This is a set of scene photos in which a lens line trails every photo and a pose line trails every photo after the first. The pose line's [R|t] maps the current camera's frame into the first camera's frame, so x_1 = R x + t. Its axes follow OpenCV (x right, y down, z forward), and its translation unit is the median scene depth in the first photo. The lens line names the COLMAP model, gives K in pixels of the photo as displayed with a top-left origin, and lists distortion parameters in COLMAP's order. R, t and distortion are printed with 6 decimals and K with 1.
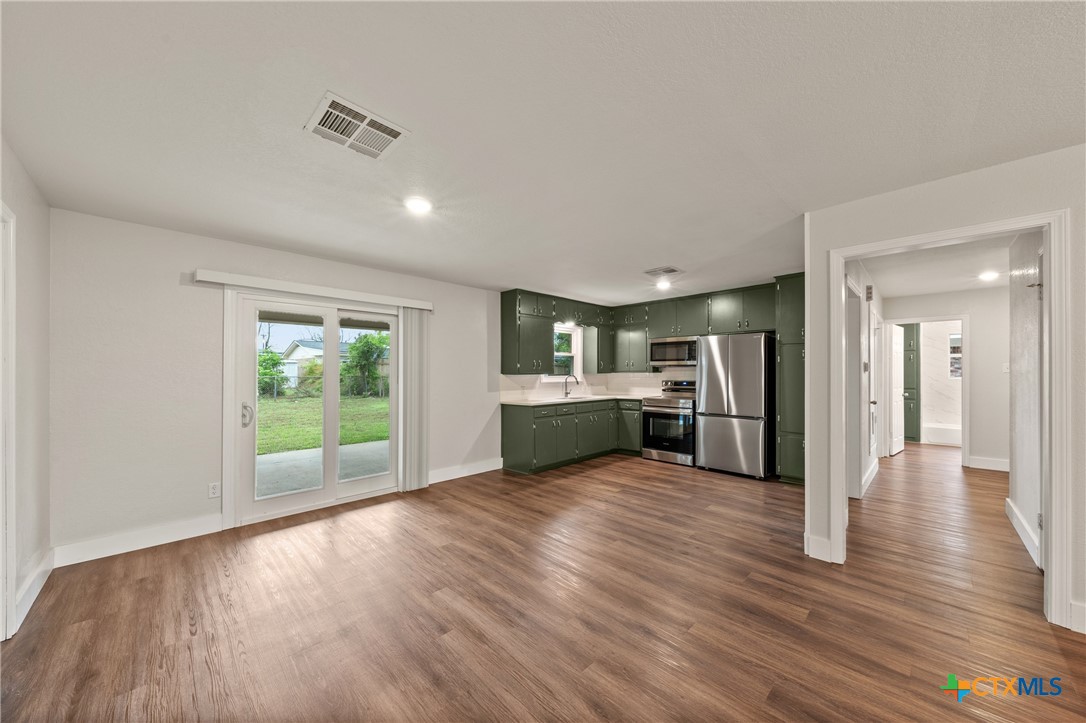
lens RADIAL K [[376.1, 0, 548.1], [0, 376.1, 366.9], [0, 0, 1]] dist [-0.001257, -0.000101]
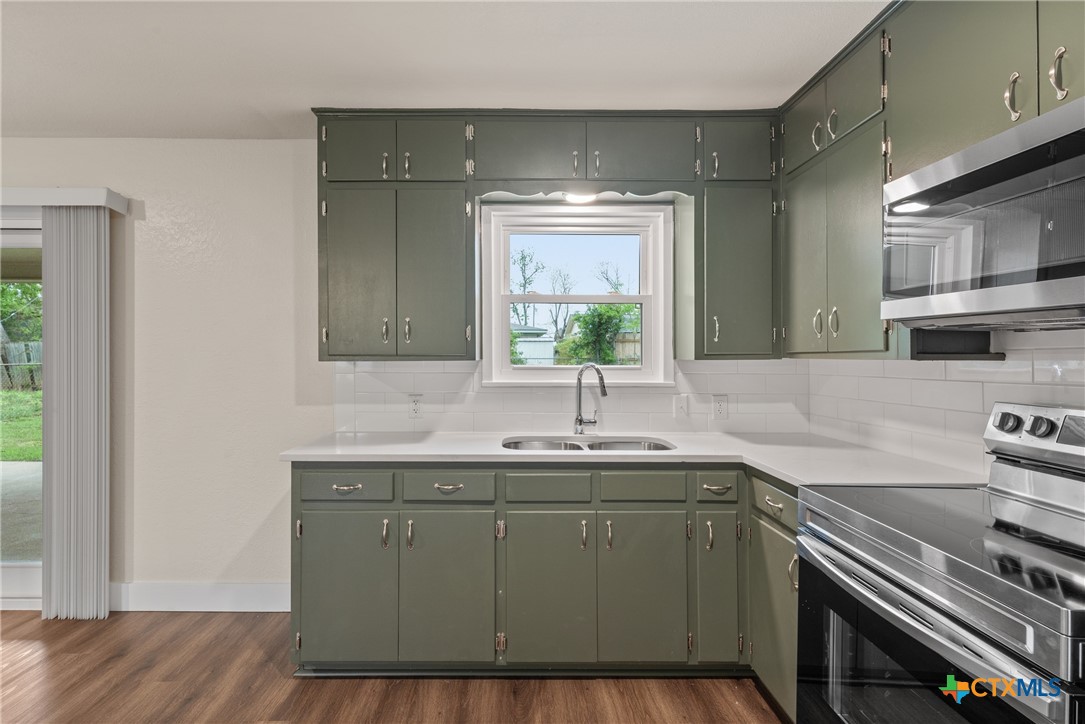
lens RADIAL K [[512.0, 0, 523.5], [0, 512.0, 353.2], [0, 0, 1]] dist [0.000103, -0.000108]
pose [[0.706552, 0.000160, -0.707661, 0.411989], [0.009988, 0.999898, 0.010198, 0.010460], [0.707591, -0.014274, 0.706478, 0.865056]]
